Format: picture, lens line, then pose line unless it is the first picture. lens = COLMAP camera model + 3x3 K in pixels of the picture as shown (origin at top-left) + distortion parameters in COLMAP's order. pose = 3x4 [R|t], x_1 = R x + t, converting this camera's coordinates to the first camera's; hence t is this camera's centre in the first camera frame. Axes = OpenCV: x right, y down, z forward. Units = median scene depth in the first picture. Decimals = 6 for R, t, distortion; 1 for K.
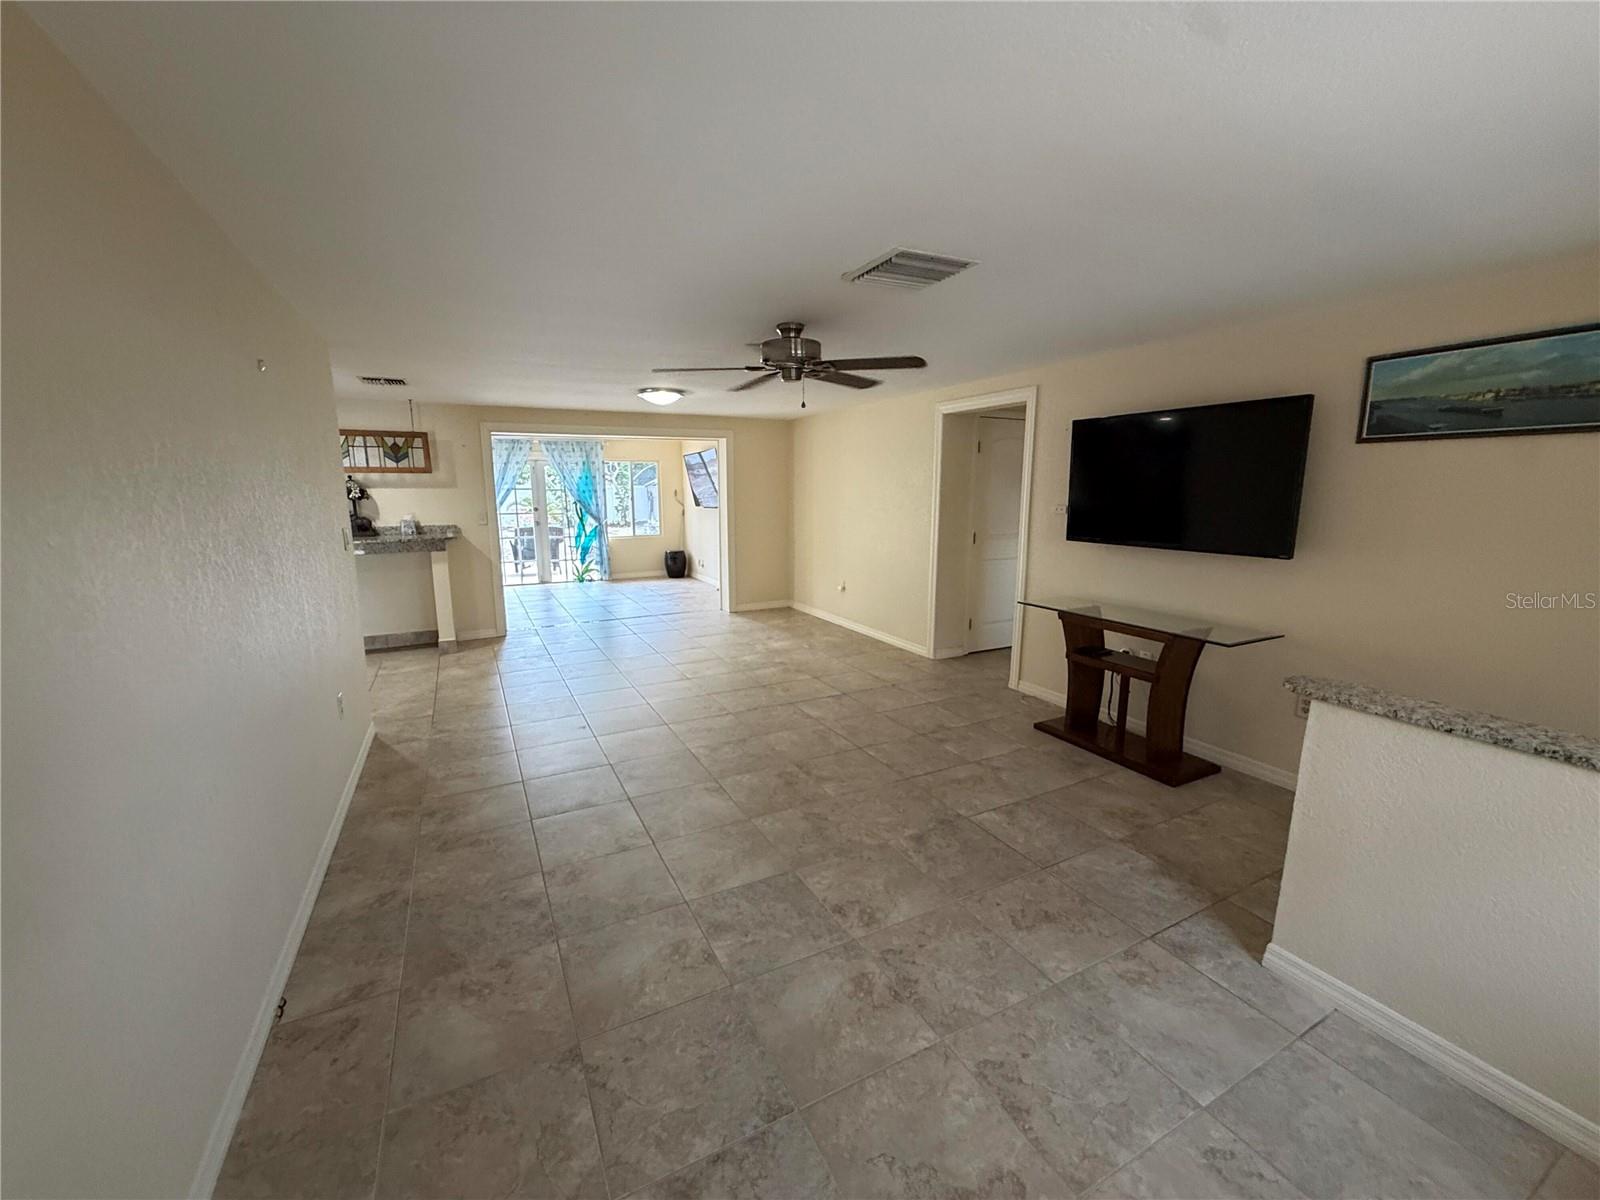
lens RADIAL K [[638.1, 0, 799.2], [0, 638.1, 602.3], [0, 0, 1]] dist [-0.000103, -0.000254]
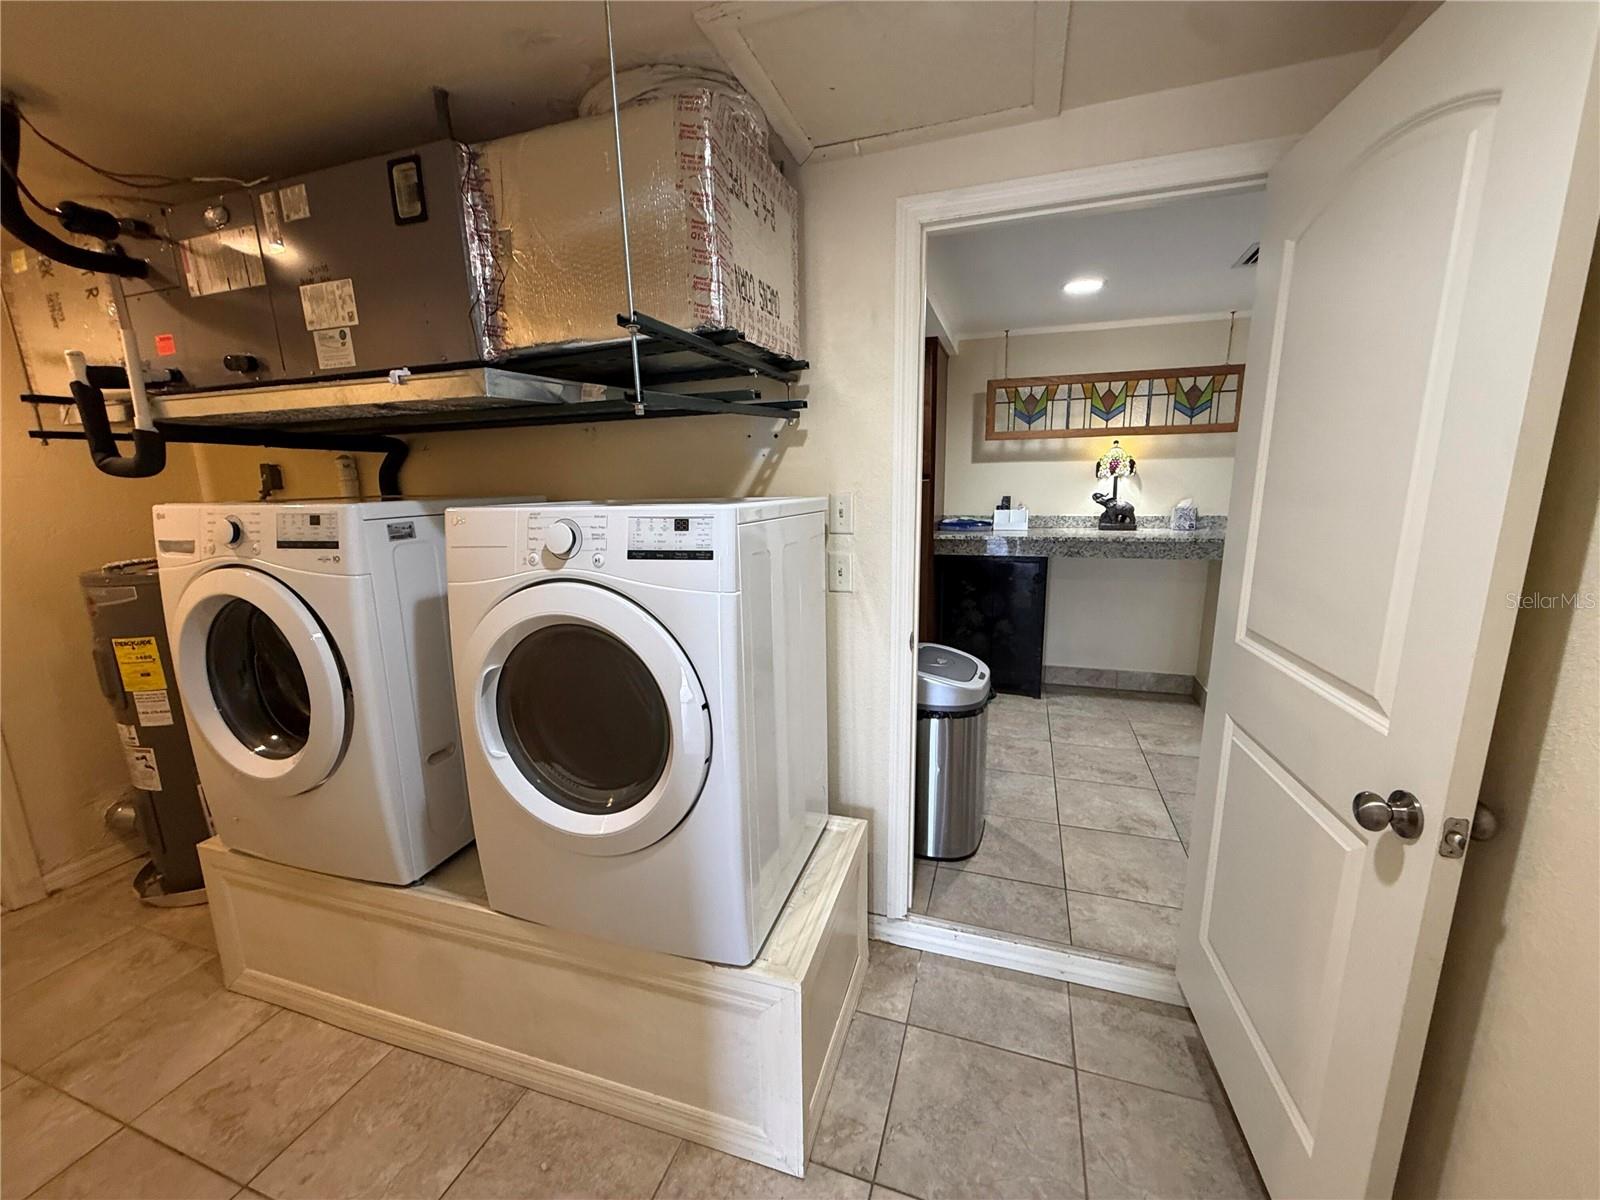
lens RADIAL K [[638.1, 0, 804.4], [0, 638.1, 602.5], [0, 0, 1]] dist [-0.000103, -0.000254]
pose [[0.689286, 0.134001, -0.711989, -0.416130], [-0.109646, 0.990721, 0.080311, -0.043307], [0.716144, 0.022710, 0.697583, 0.278232]]
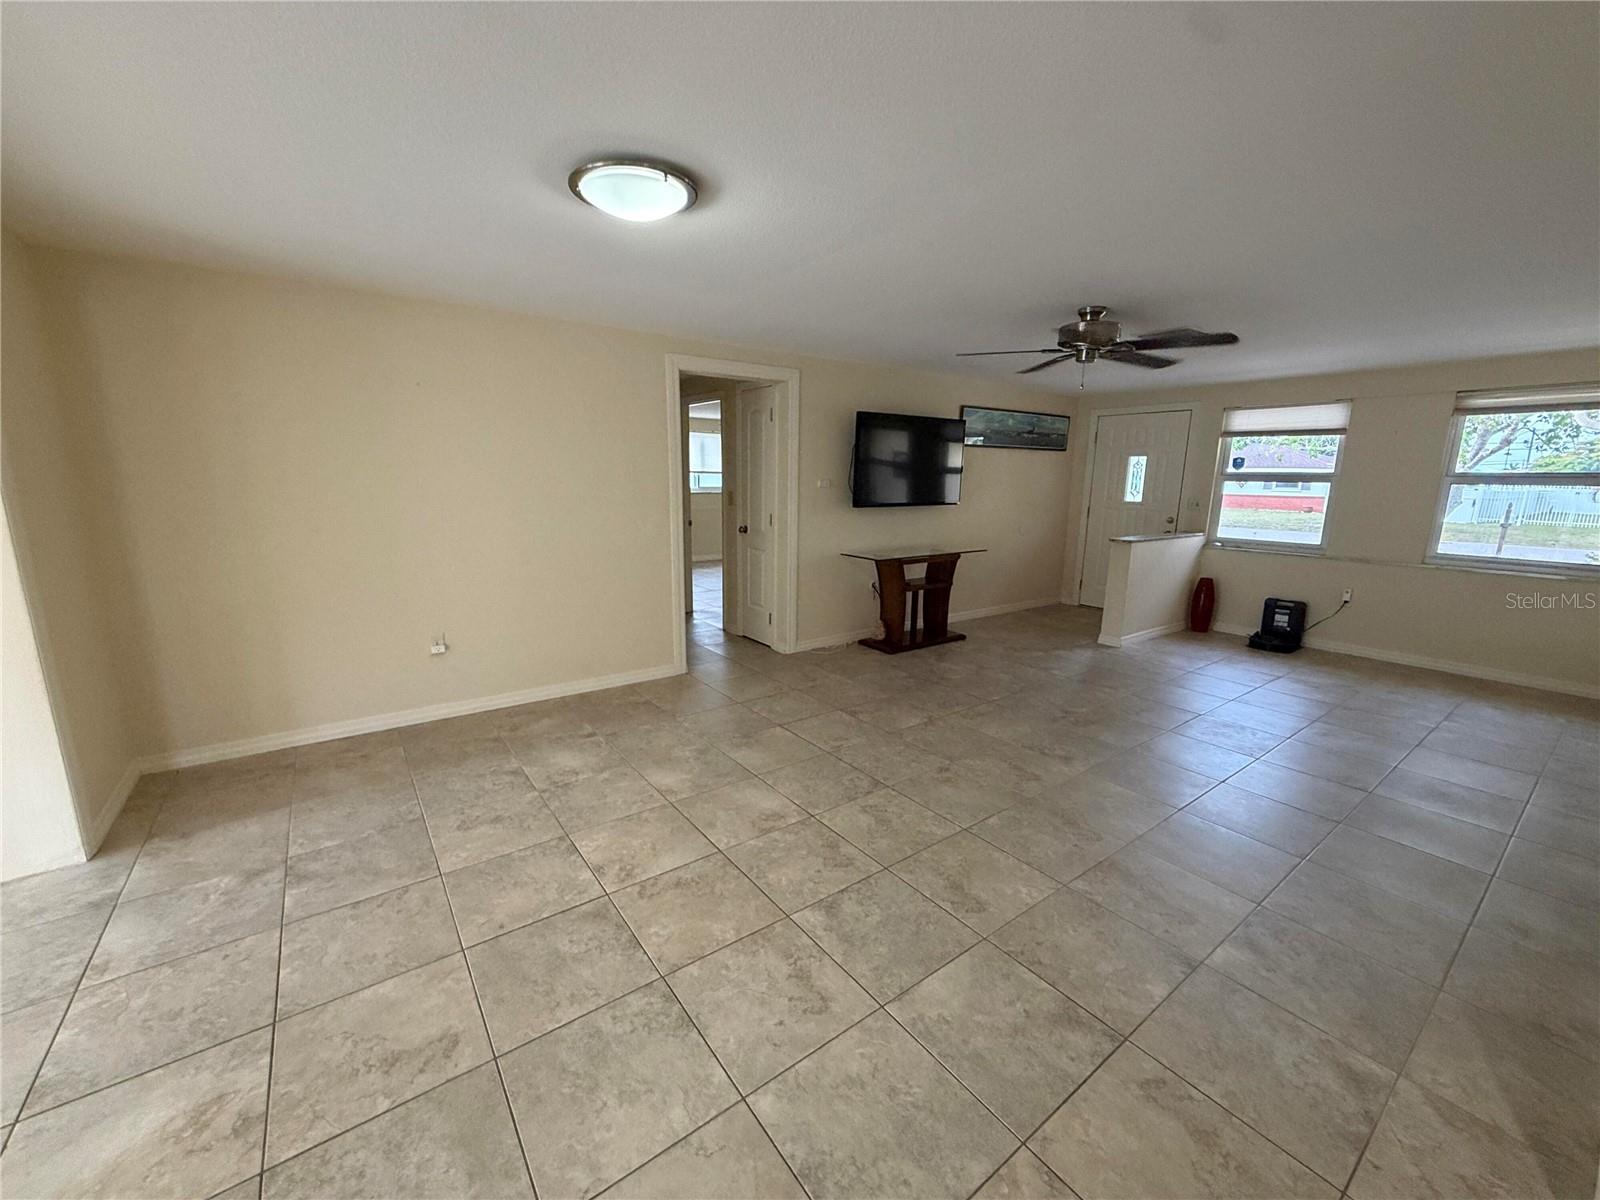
lens RADIAL K [[638.1, 0, 801.7], [0, 638.1, 595.3], [0, 0, 1]] dist [-0.000103, -0.000254]
pose [[-0.153077, -0.185081, 0.970728, -0.572706], [0.166344, 0.963463, 0.209927, -0.149324], [-0.974114, 0.193609, -0.116697, 0.908712]]
